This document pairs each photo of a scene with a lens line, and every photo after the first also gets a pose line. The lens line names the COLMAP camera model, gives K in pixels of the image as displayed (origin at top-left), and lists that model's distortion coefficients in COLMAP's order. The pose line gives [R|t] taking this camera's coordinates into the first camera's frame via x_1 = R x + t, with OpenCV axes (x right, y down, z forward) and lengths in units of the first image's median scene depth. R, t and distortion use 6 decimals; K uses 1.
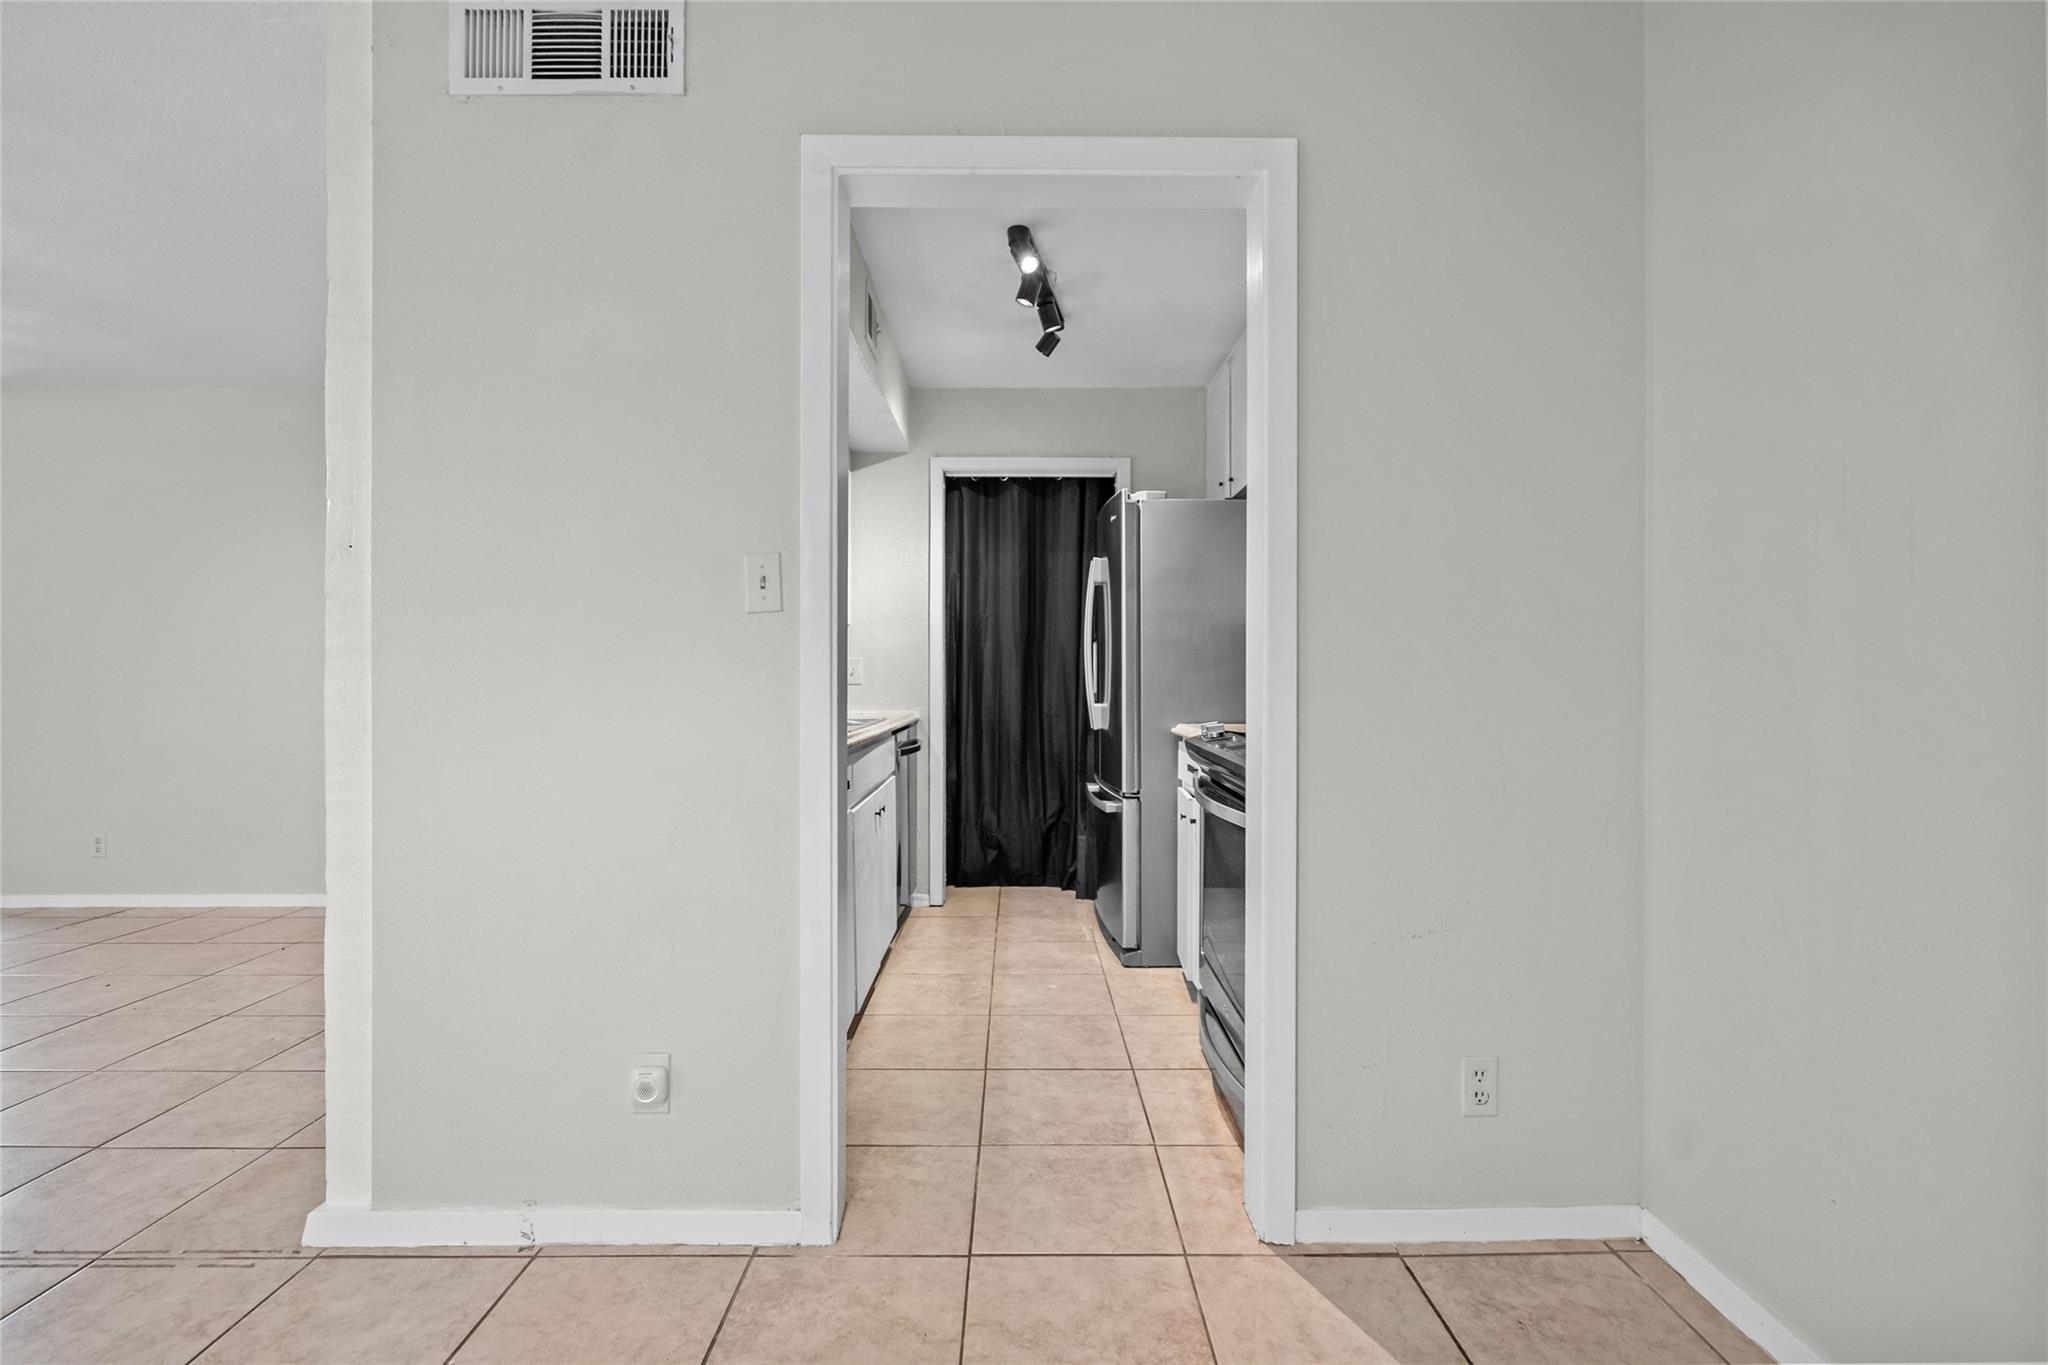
lens RADIAL K [[927.1, 0, 1024.1], [0, 927.1, 674.3], [0, 0, 1]] dist [-0.001519, 0.000341]
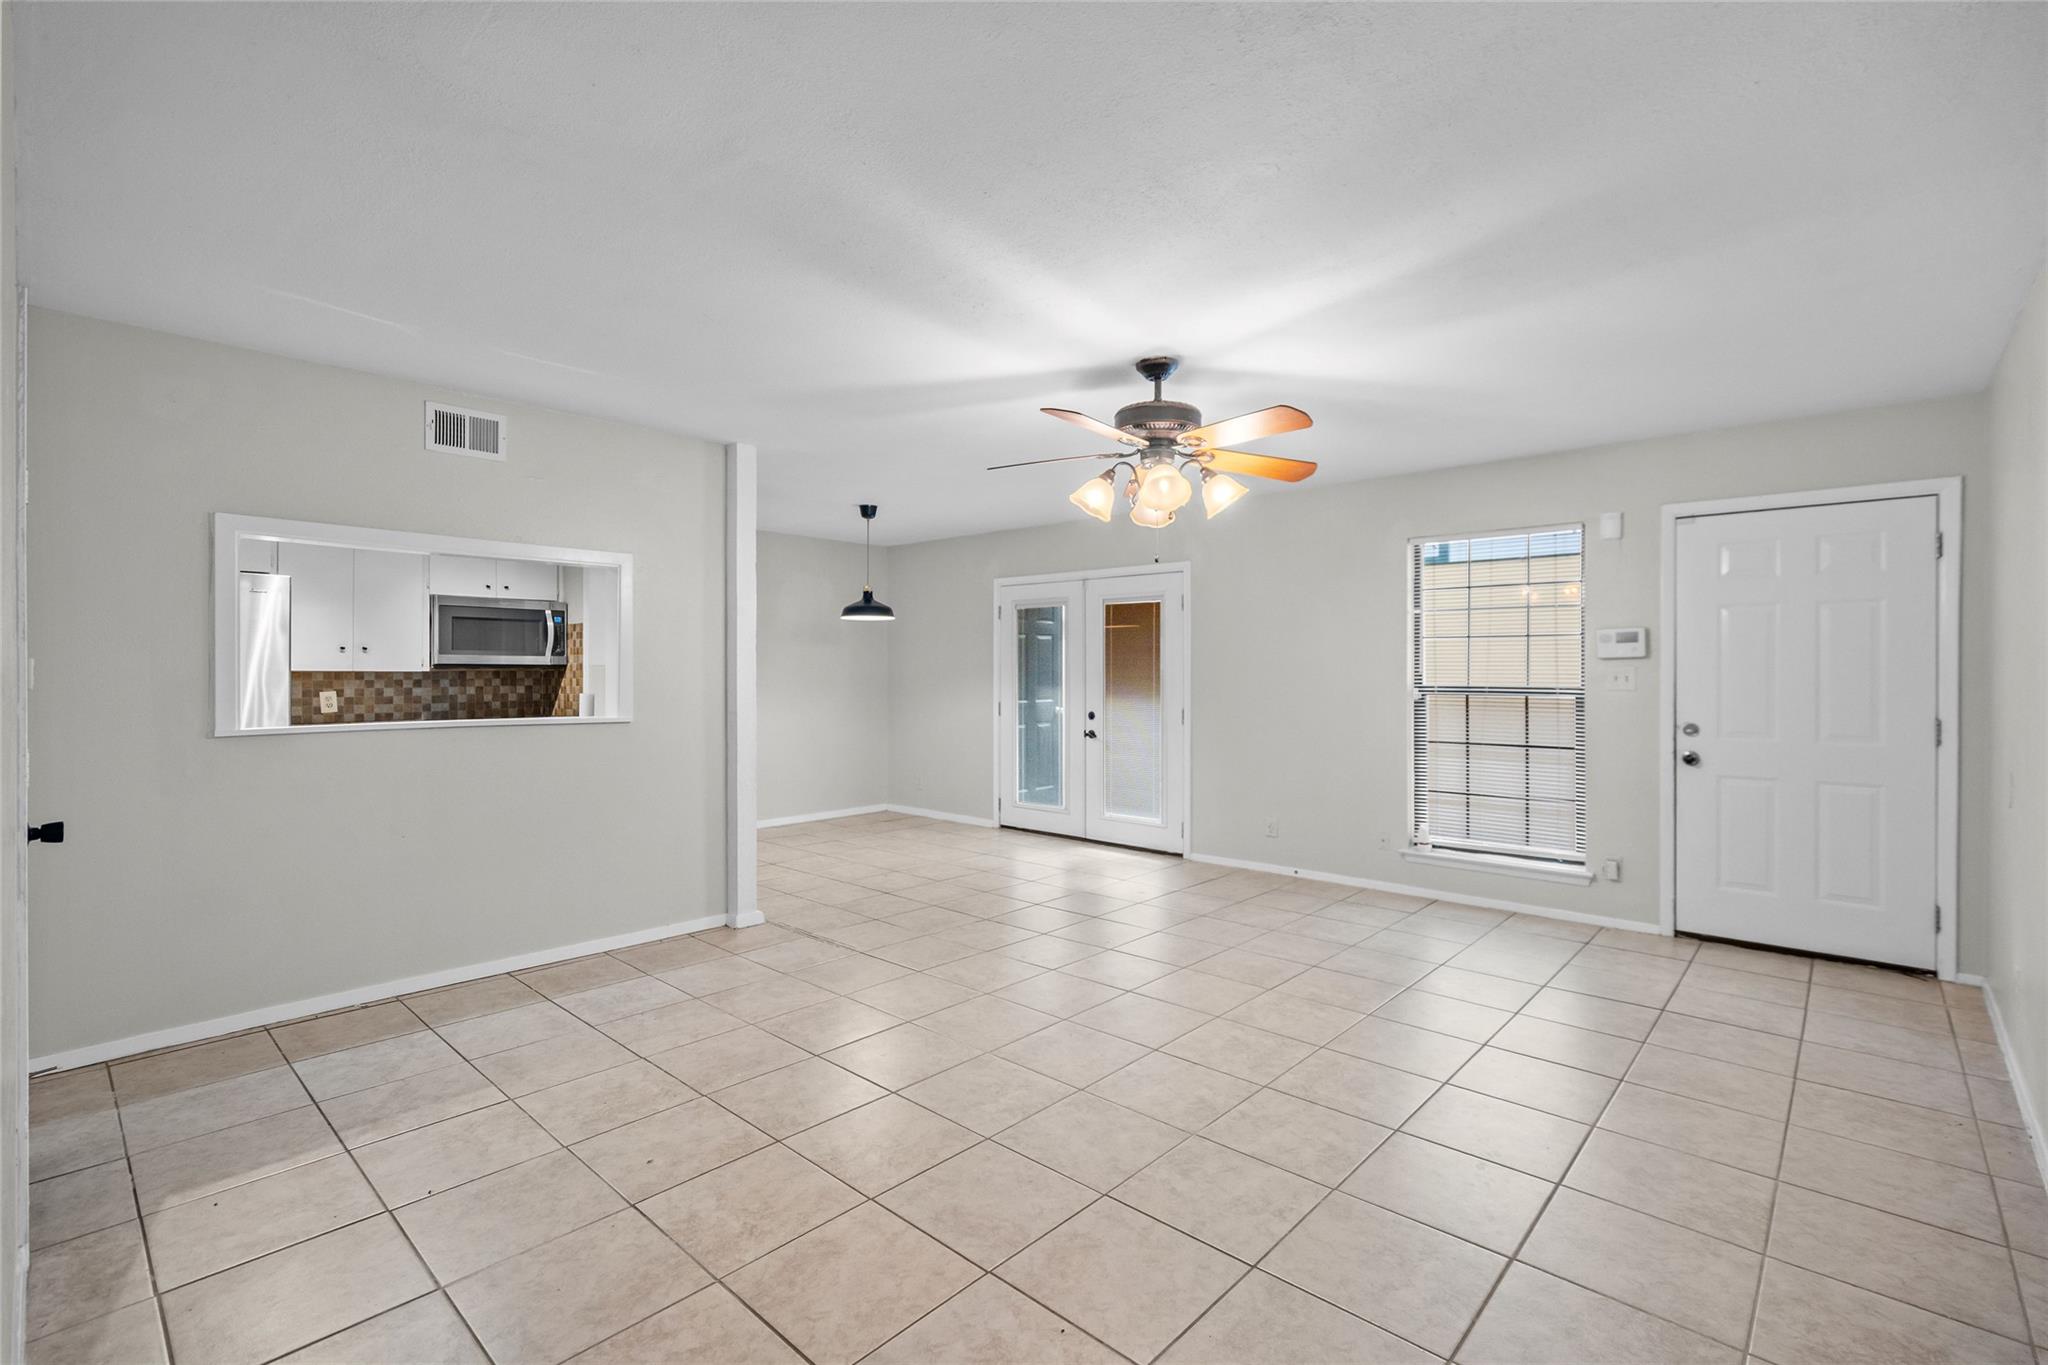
lens RADIAL K [[927.1, 0, 1024.1], [0, 927.1, 674.3], [0, 0, 1]] dist [-0.001519, 0.000341]
pose [[-0.734339, 0.001486, 0.678781, -3.151465], [0.000675, 0.999999, -0.001459, -0.102186], [-0.678782, -0.000613, -0.734339, 2.453489]]
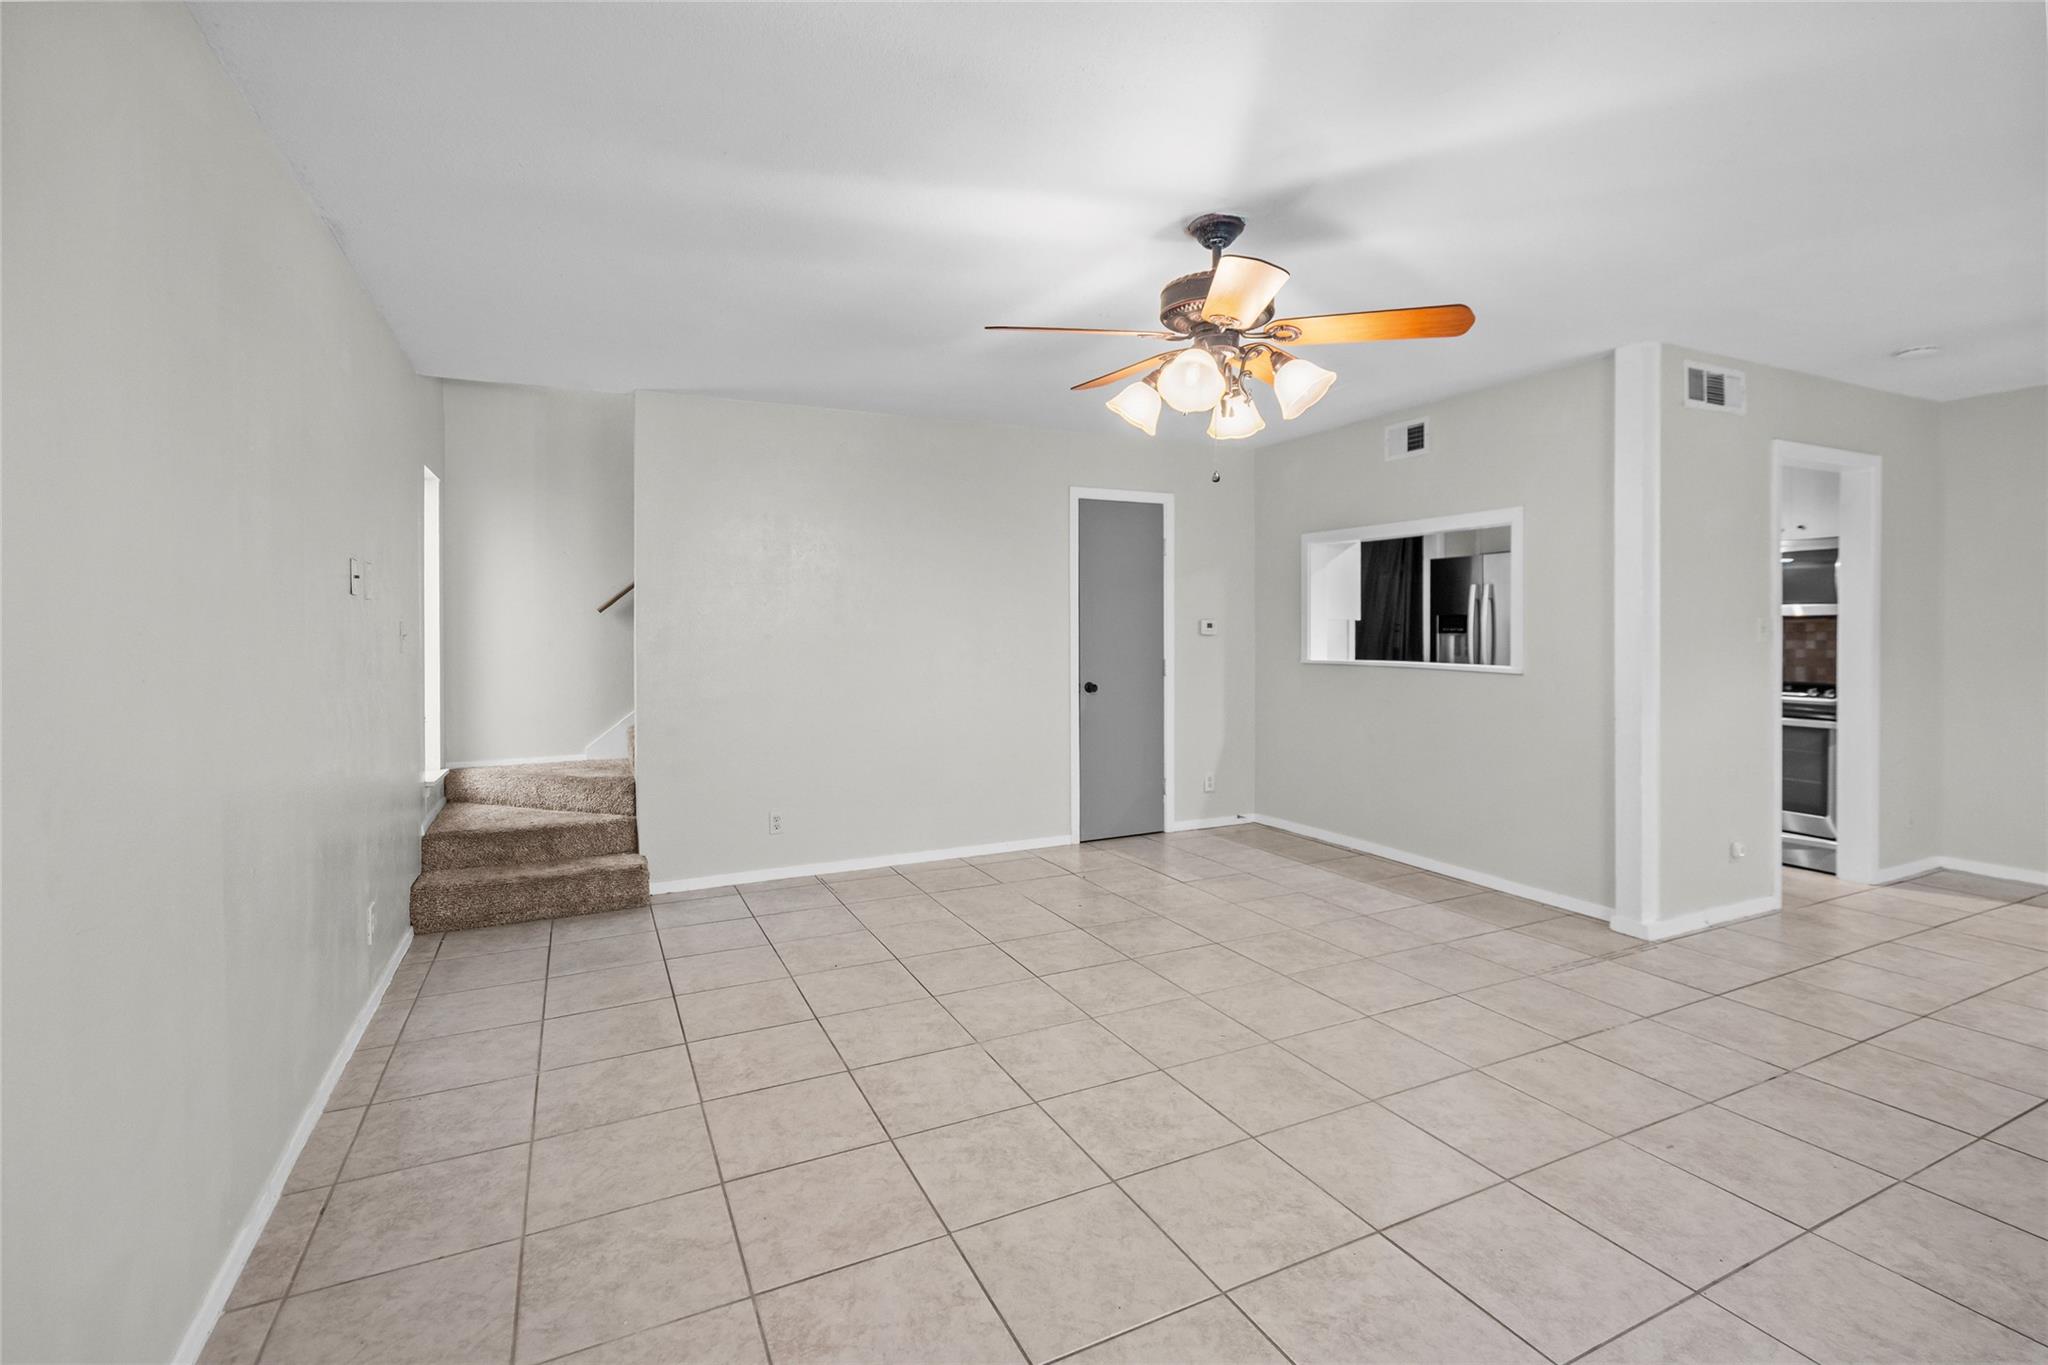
lens RADIAL K [[932.1, 0, 1029.4], [0, 932.1, 636.2], [0, 0, 1]] dist [-0.005841, 0.000095]
pose [[0.900323, -0.003244, 0.435211, -2.979316], [-0.000613, 0.999962, 0.008720, -0.102739], [-0.435223, -0.008117, 0.900286, -0.299814]]
